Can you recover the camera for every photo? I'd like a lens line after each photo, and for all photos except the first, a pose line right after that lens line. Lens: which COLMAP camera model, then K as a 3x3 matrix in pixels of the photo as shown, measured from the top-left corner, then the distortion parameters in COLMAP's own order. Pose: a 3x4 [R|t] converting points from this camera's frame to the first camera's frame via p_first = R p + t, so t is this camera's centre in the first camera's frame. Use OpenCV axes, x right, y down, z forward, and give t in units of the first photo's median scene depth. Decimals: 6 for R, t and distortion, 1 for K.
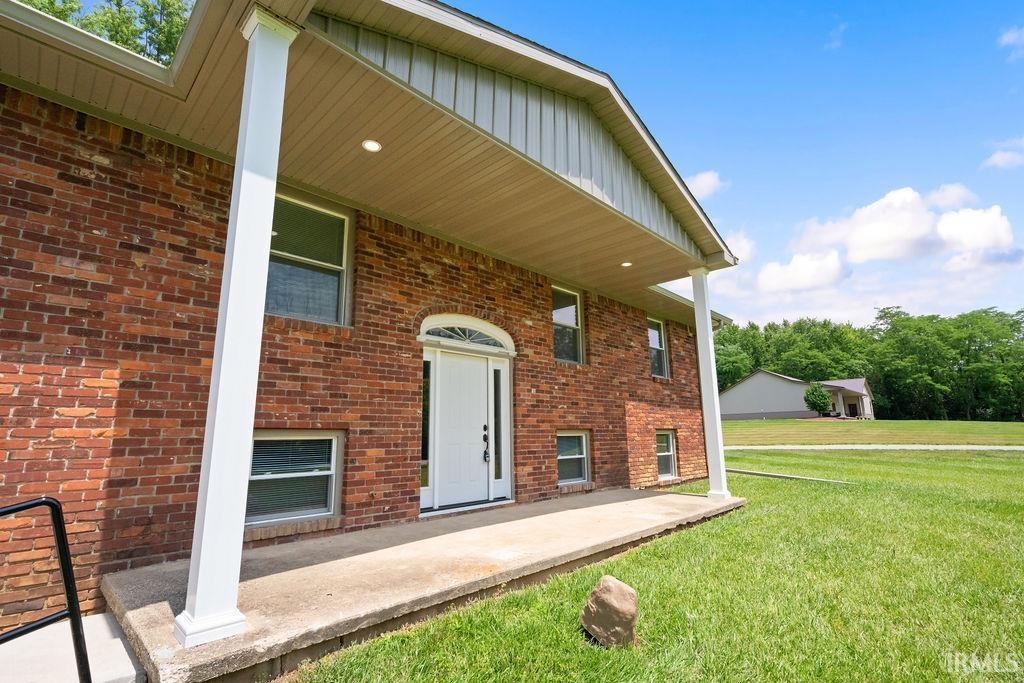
lens RADIAL K [[472.5, 0, 511.9], [0, 472.5, 344.0], [0, 0, 1]] dist [0.000101, 0.000015]
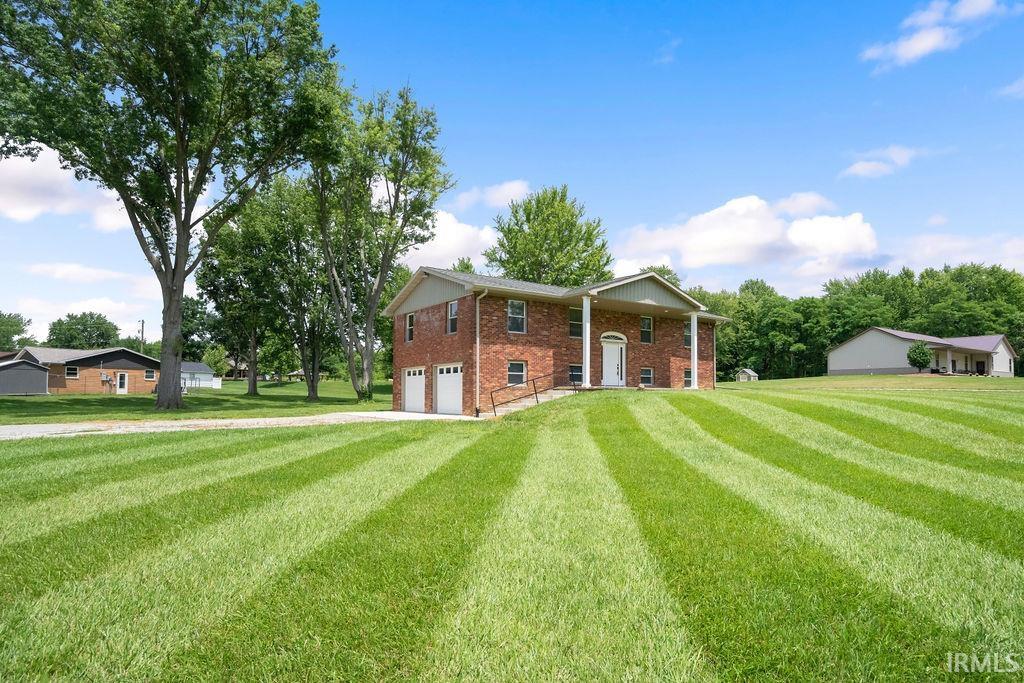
lens RADIAL K [[565.2, 0, 506.7], [0, 565.2, 388.0], [0, 0, 1]] dist [0.005992, 0.000908]
pose [[0.979575, 0.016047, -0.200437, -0.002970], [0.019331, 0.984678, 0.173309, -0.050665], [0.200147, -0.173644, 0.964256, -0.416463]]
